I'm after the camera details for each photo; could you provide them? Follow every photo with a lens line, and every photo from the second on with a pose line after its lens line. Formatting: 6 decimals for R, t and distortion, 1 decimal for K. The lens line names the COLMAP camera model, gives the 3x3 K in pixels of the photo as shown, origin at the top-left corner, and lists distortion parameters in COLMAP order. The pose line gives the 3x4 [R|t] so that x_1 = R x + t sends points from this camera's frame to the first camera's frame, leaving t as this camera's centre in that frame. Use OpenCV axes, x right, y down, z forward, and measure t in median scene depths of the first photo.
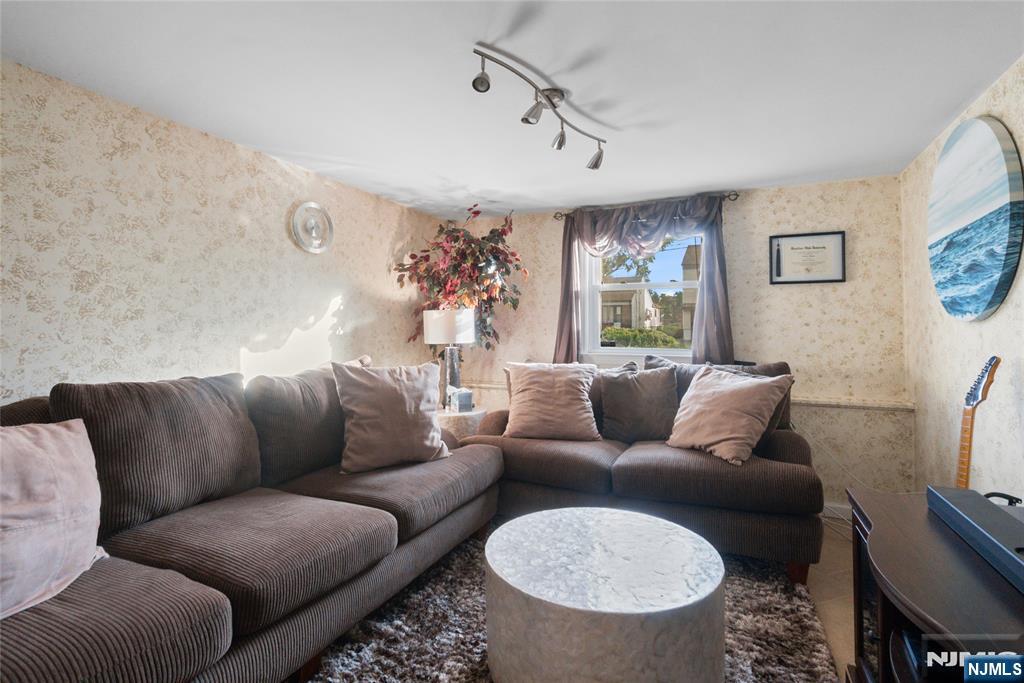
lens RADIAL K [[476.4, 0, 513.5], [0, 476.4, 336.7], [0, 0, 1]] dist [-0.003932, 0.000402]
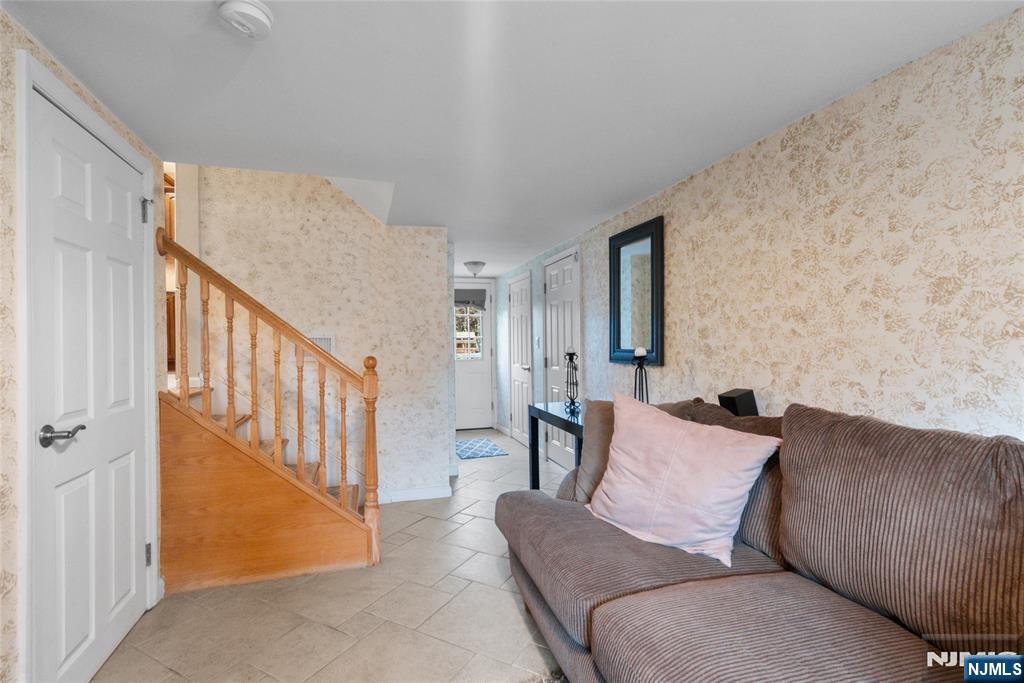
lens RADIAL K [[476.4, 0, 508.3], [0, 476.4, 344.9], [0, 0, 1]] dist [-0.003932, 0.000402]
pose [[-0.751890, 0.000180, -0.659289, 0.166880], [-0.013214, 0.999795, 0.015343, -0.028886], [0.659156, 0.020248, -0.751733, 1.149527]]
